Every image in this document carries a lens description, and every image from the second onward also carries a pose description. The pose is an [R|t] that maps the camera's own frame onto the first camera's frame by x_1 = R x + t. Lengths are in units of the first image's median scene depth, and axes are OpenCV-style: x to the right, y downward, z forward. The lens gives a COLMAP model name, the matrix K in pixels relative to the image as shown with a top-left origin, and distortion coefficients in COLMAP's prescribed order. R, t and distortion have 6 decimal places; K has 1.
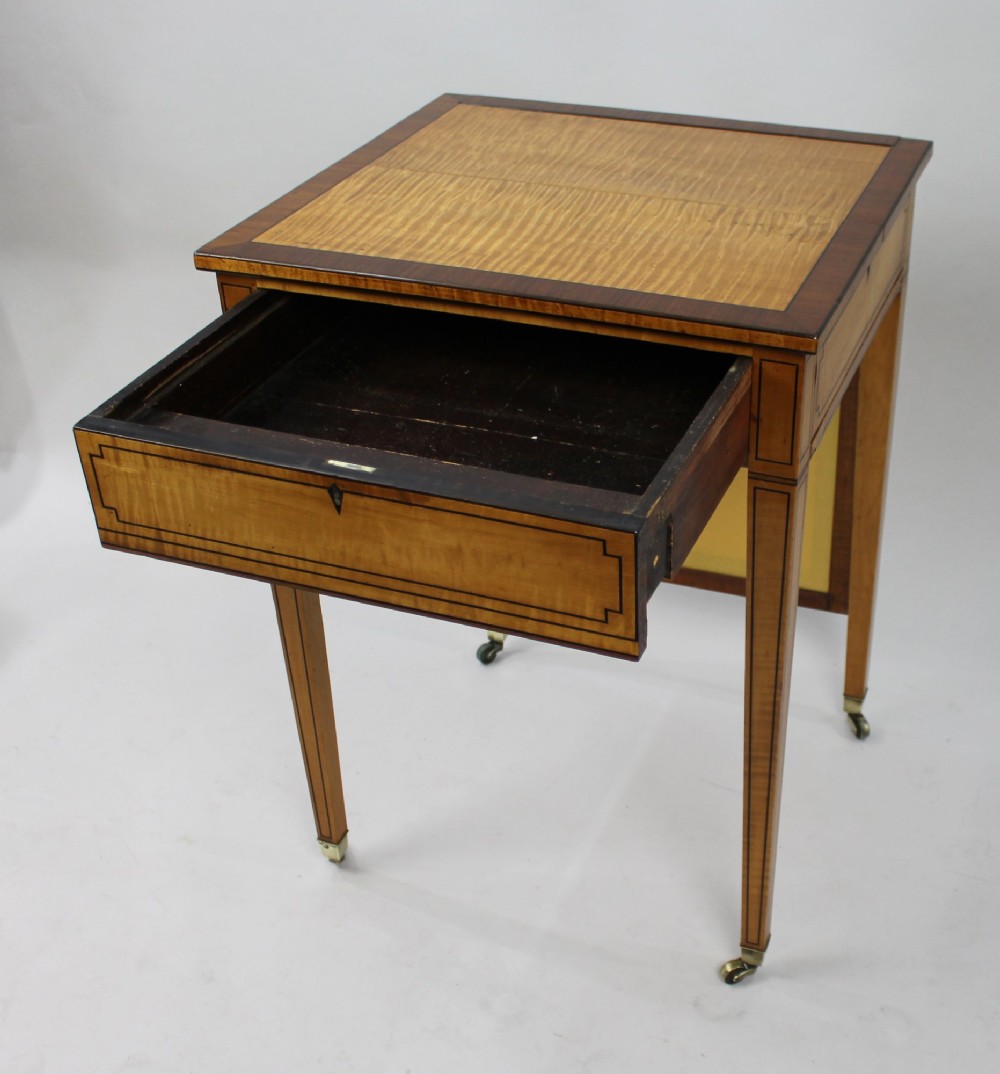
lens RADIAL K [[1443.4, 0, 678.8], [0, 1443.4, 593.8], [0, 0, 1]] dist [-0.120997, -0.025713]
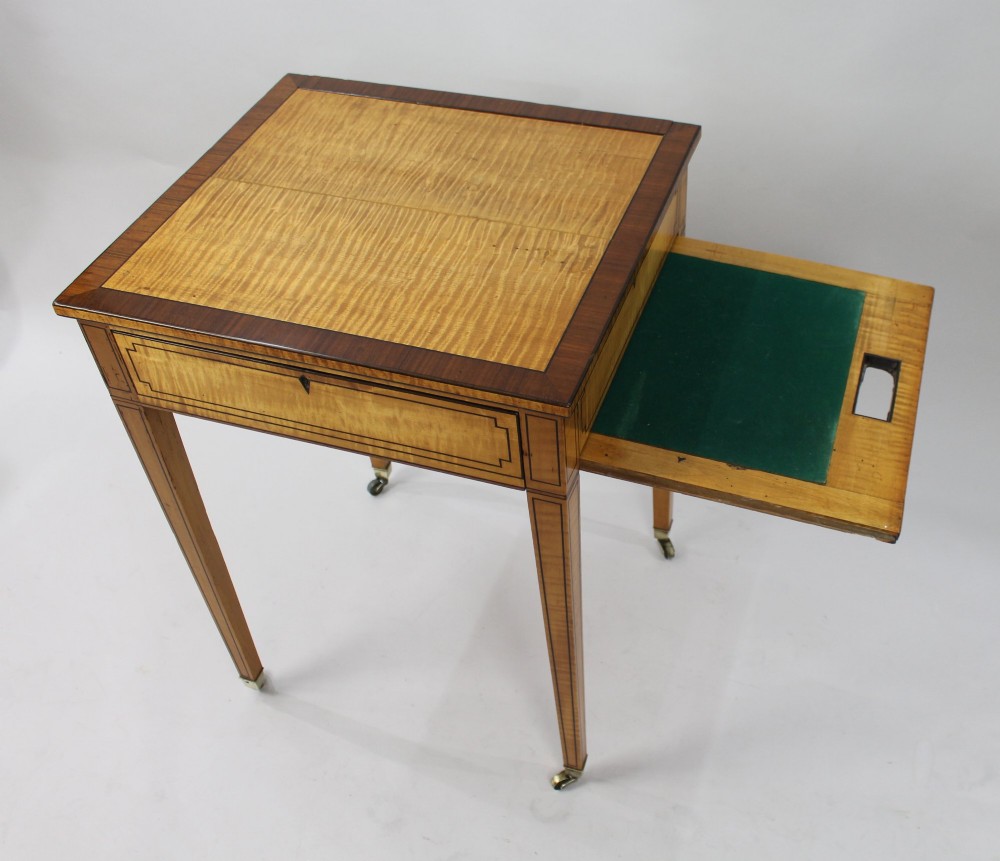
lens RADIAL K [[1092.9, 0, 612.7], [0, 1092.9, 425.2], [0, 0, 1]] dist [-0.130755, 0.055518]
pose [[0.999389, -0.033038, 0.011398, 0.098462], [0.030579, 0.984524, 0.172563, -0.256217], [-0.016922, -0.172109, 0.984933, 0.102923]]
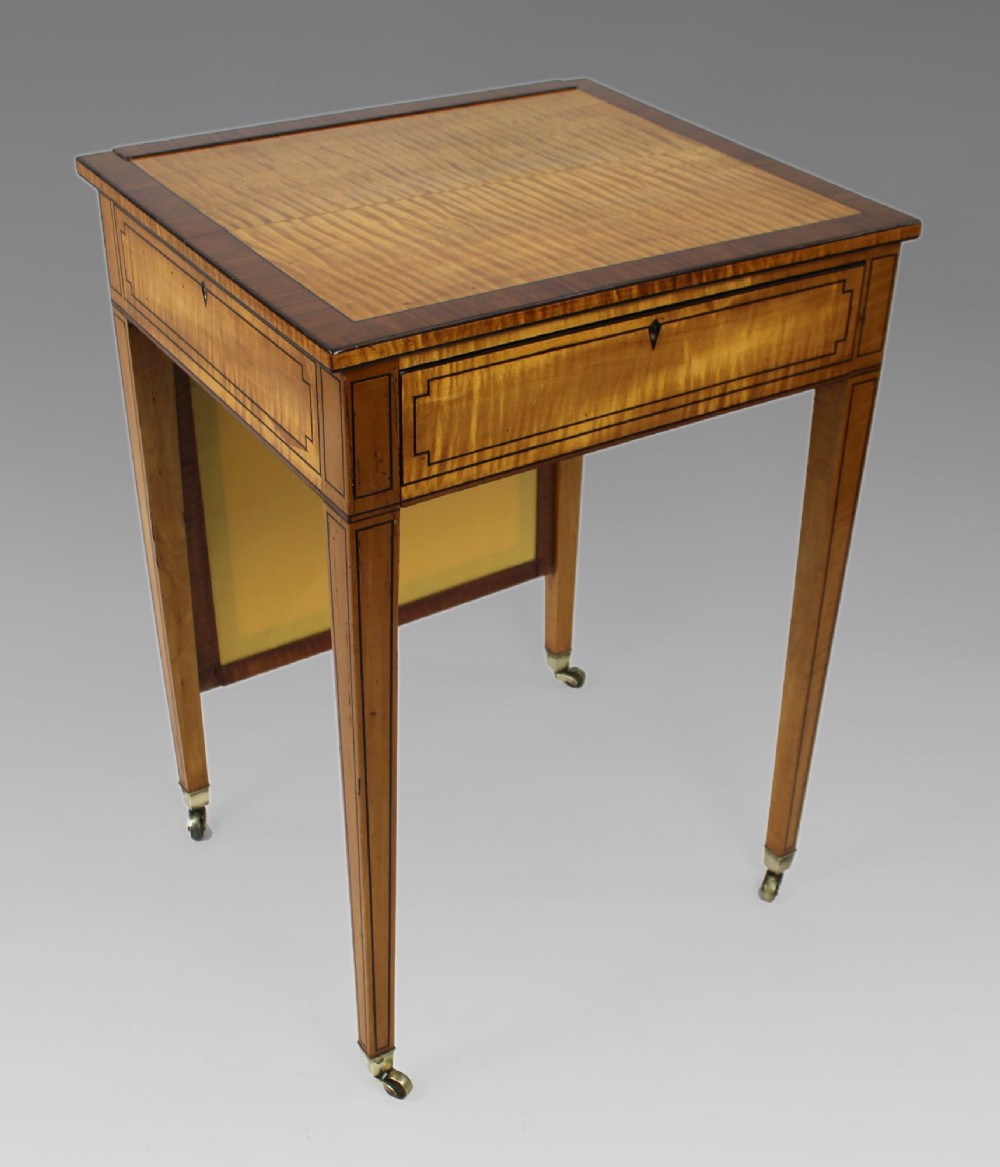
lens RADIAL K [[1528.9, 0, 561.7], [0, 1528.9, 629.5], [0, 0, 1]] dist [-0.139056, 0.081081]
pose [[0.605654, -0.432623, 0.667848, -0.806987], [0.431818, 0.883651, 0.180814, -0.186973], [-0.668369, 0.178878, 0.722001, 0.325596]]
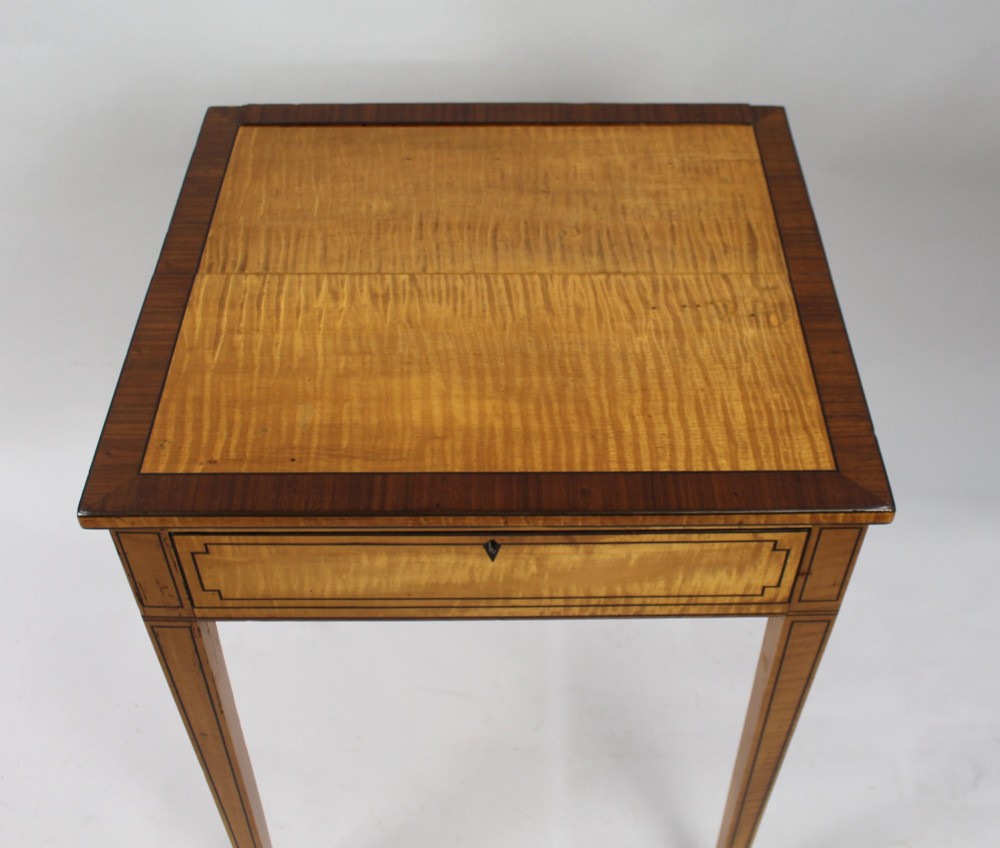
lens RADIAL K [[1215.2, 0, 566.6], [0, 1215.2, 360.2], [0, 0, 1]] dist [-0.148174, 0.058964]
pose [[0.938410, -0.223617, 0.263405, -0.224454], [0.178282, 0.966382, 0.185258, -0.362946], [-0.295977, -0.126888, 0.946730, 0.292107]]
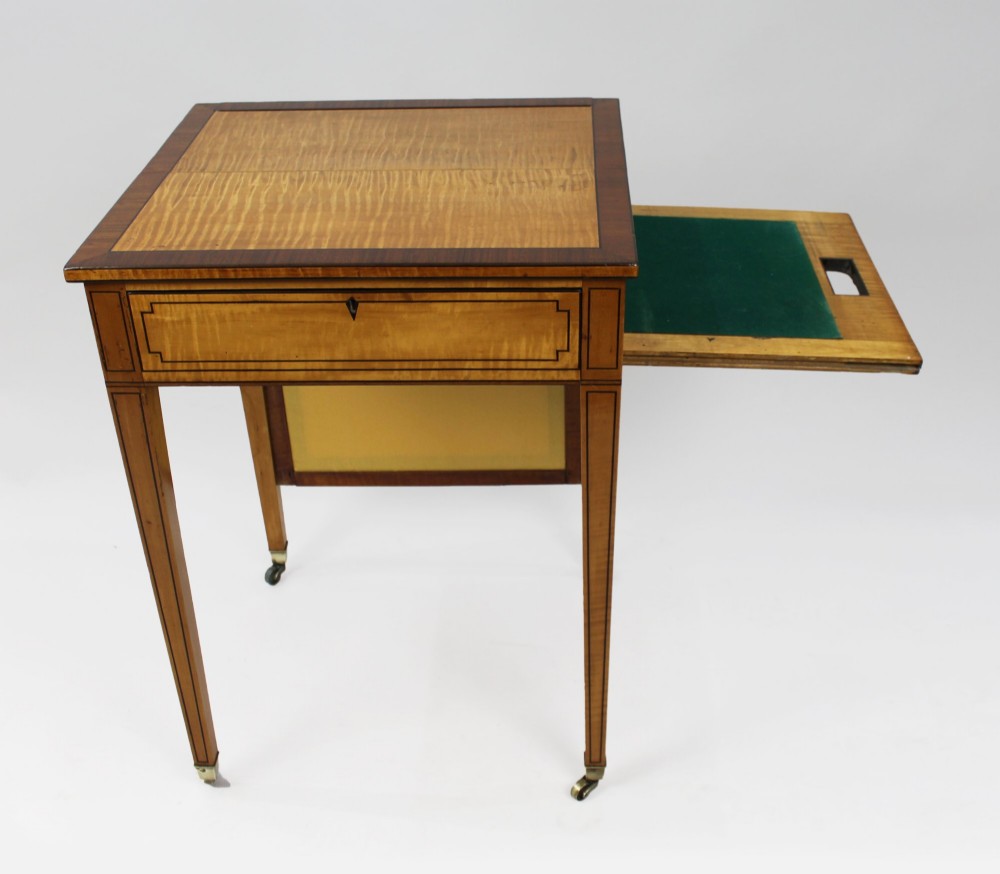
lens RADIAL K [[1204.6, 0, 559.4], [0, 1204.6, 409.1], [0, 0, 1]] dist [-0.139870, 0.056337]
pose [[0.949648, -0.172027, 0.261868, -0.214993], [0.185375, 0.982298, -0.026959, -0.031987], [-0.252594, 0.074146, 0.964727, 0.014206]]
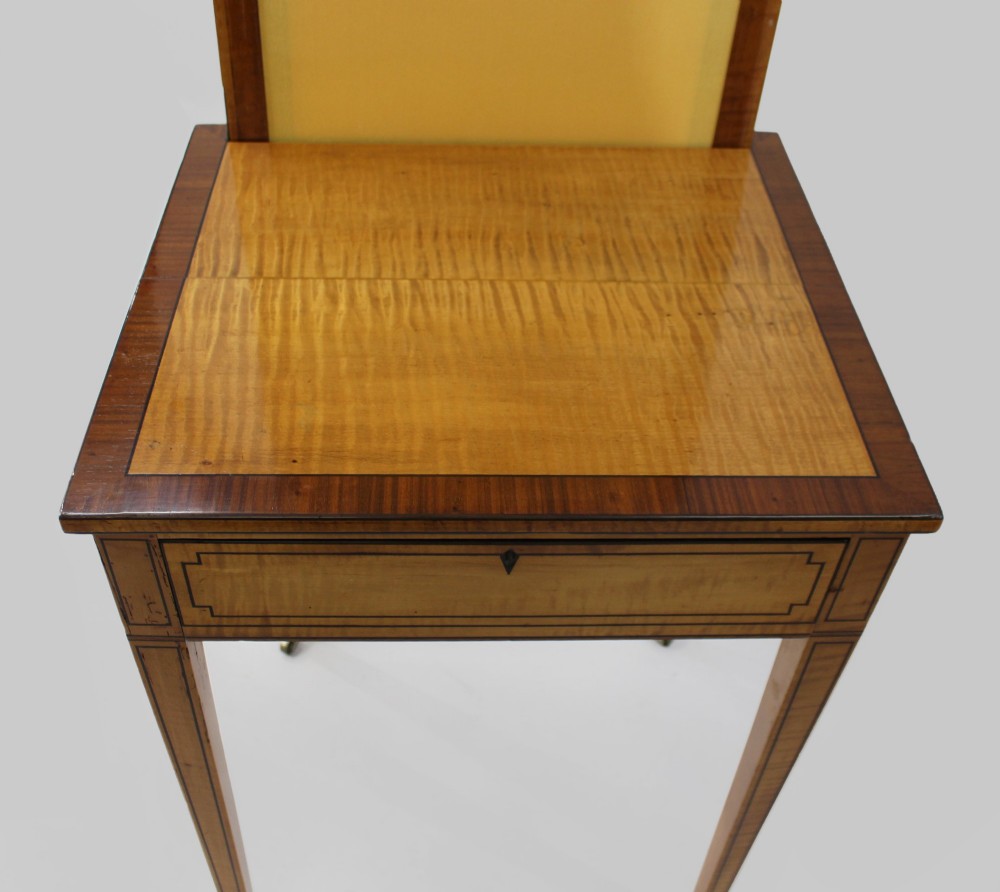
lens RADIAL K [[1089.5, 0, 500.0], [0, 1089.5, 446.0], [0, 0, 1]] dist [-0.149554, 0.001846]
pose [[0.937530, -0.218080, 0.271071, -0.251206], [0.171251, 0.967497, 0.186073, -0.309055], [-0.302839, -0.128028, 0.944403, 0.402242]]
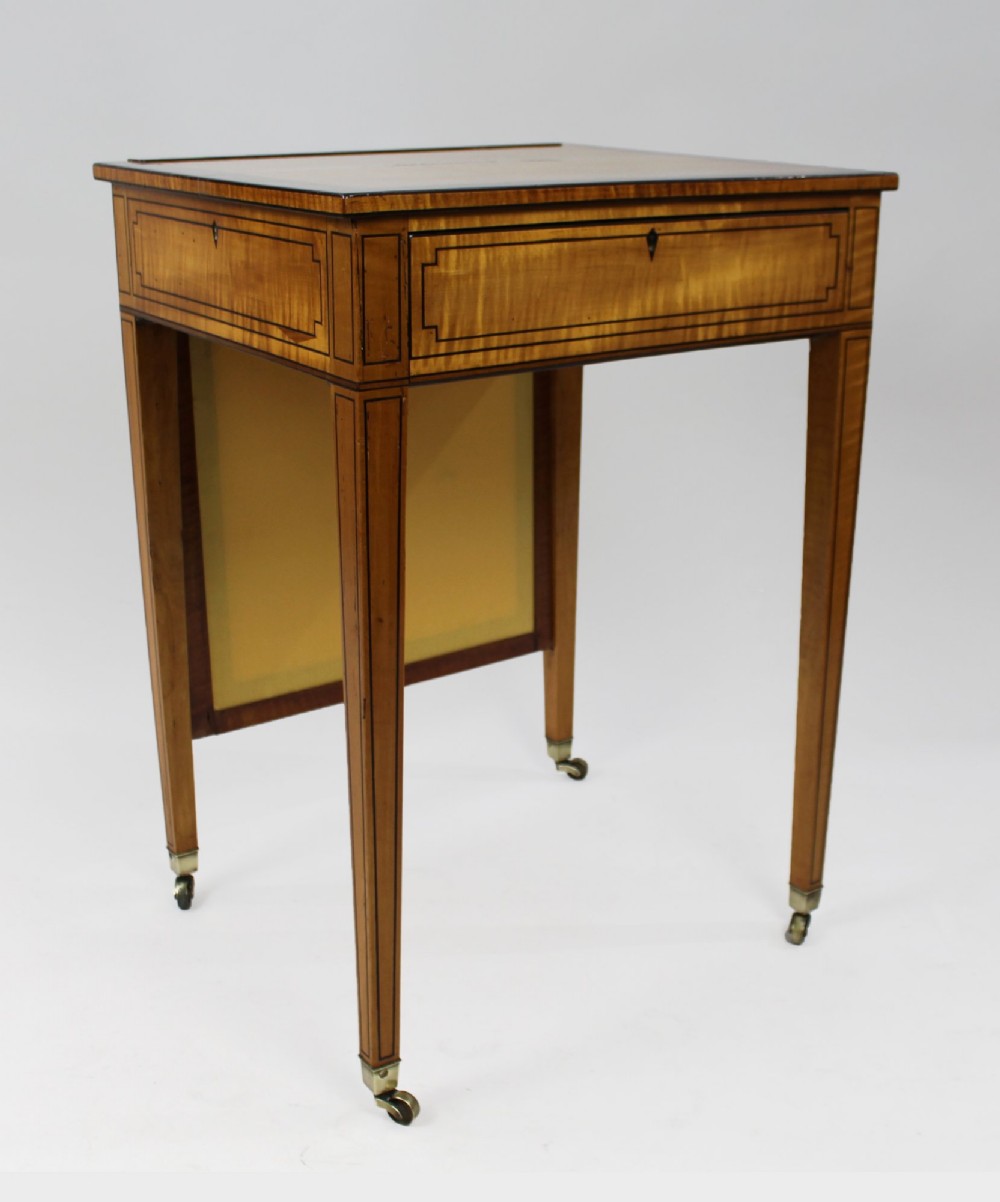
lens RADIAL K [[1523.1, 0, 515.3], [0, 1523.1, 582.5], [0, 0, 1]] dist [-0.131085, 0.038324]
pose [[0.605683, -0.255917, 0.753429, -0.892649], [0.459523, 0.885510, -0.068631, 0.046193], [-0.649605, 0.387786, 0.653938, 0.435688]]
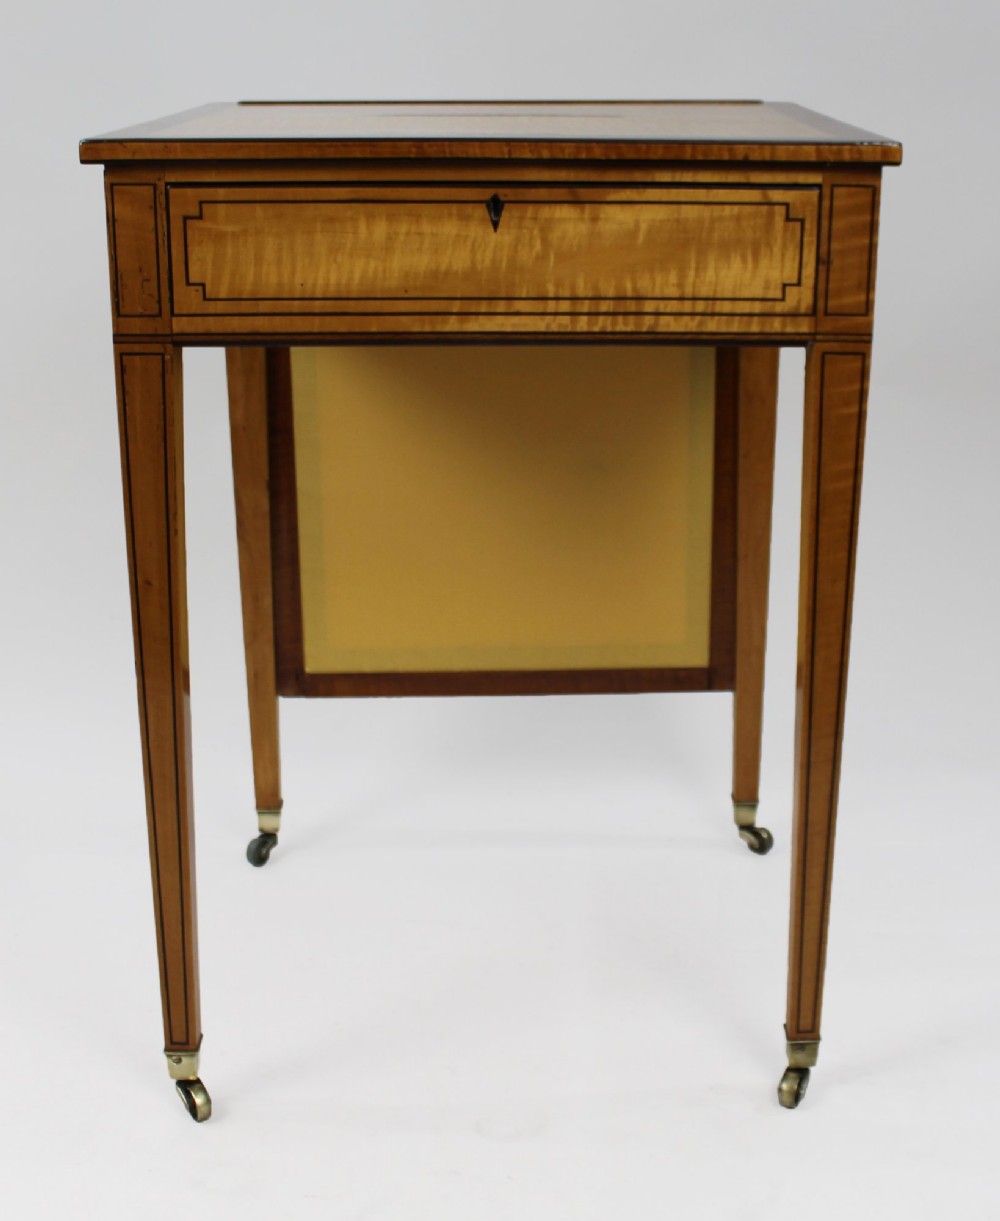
lens RADIAL K [[1697.2, 0, 586.5], [0, 1697.2, 578.1], [0, 0, 1]] dist [-0.136565, 0.037537]
pose [[0.936838, -0.106151, 0.333268, -0.378510], [0.197777, 0.946648, -0.254443, 0.247963], [-0.288478, 0.304285, 0.907850, 0.155694]]
